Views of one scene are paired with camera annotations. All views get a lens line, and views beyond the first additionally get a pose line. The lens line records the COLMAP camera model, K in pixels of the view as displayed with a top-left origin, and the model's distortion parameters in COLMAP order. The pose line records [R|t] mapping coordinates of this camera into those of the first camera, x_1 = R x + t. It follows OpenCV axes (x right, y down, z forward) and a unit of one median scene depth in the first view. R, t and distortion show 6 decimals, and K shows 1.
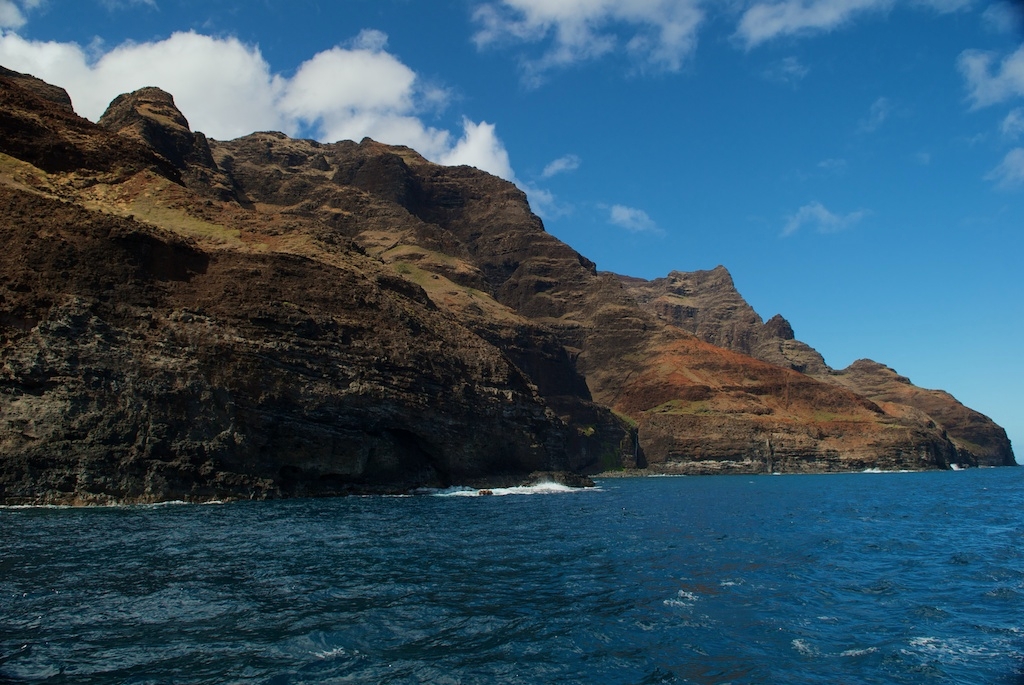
lens RADIAL K [[767.2, 0, 520.1], [0, 767.2, 343.6], [0, 0, 1]] dist [-0.027070, -0.029181]
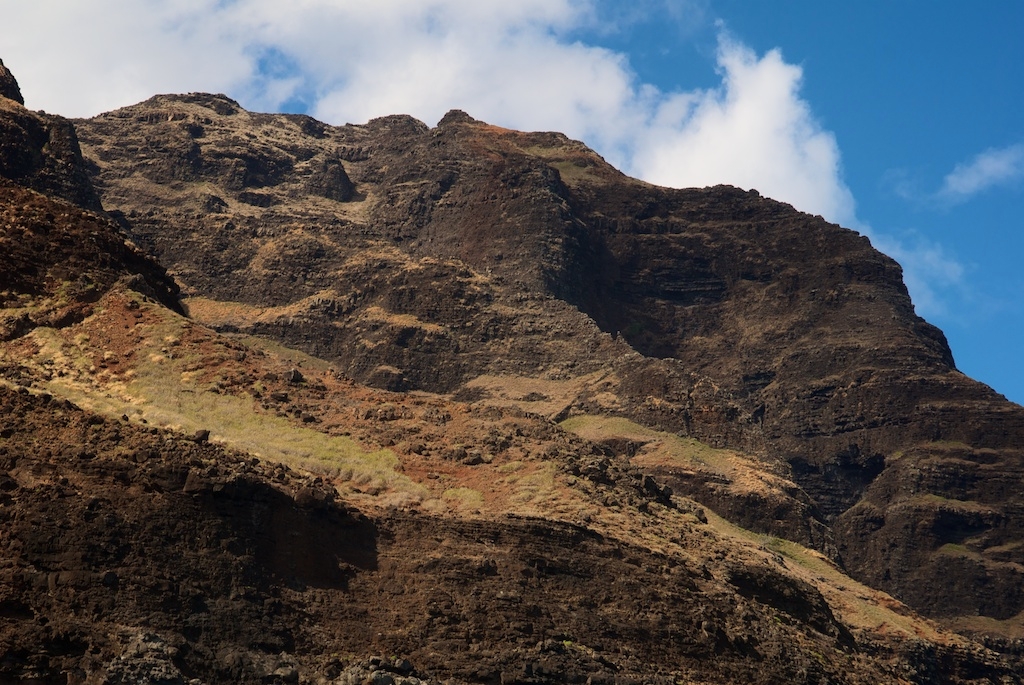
lens RADIAL K [[2231.9, 0, 515.3], [0, 2231.9, 349.9], [0, 0, 1]] dist [0.240421, 0.000000]
pose [[0.991125, 0.002703, -0.132907, -0.040409], [-0.021068, 0.990352, -0.136967, -0.010412], [0.131254, 0.138551, 0.981619, -0.066683]]
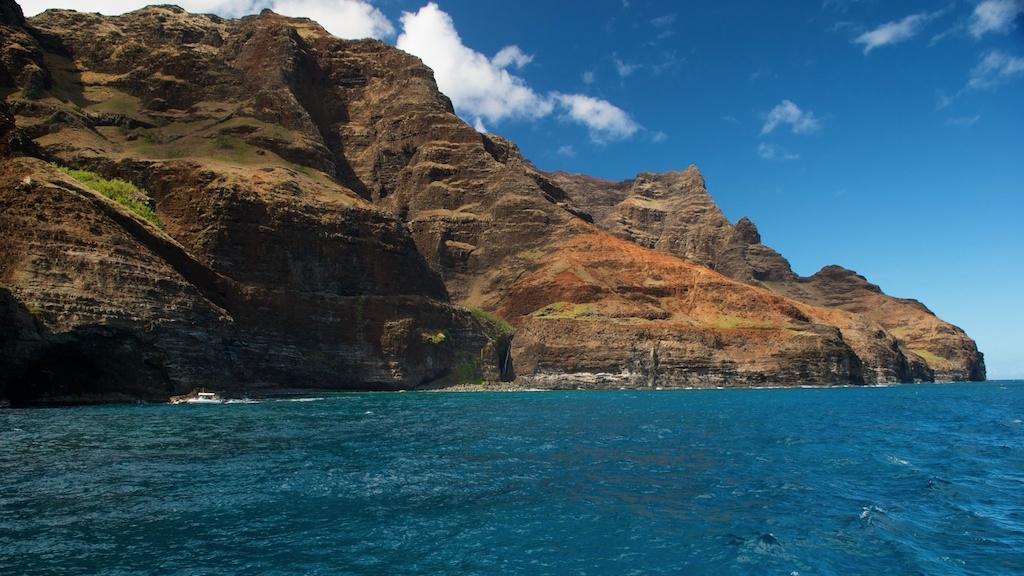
lens RADIAL K [[754.3, 0, 545.2], [0, 754.3, 337.8], [0, 0, 1]] dist [-0.029325, -0.019582]
pose [[0.999974, 0.003162, 0.006512, 0.171451], [-0.003831, 0.994406, 0.105560, 0.023041], [-0.006142, -0.105583, 0.994392, 0.150850]]
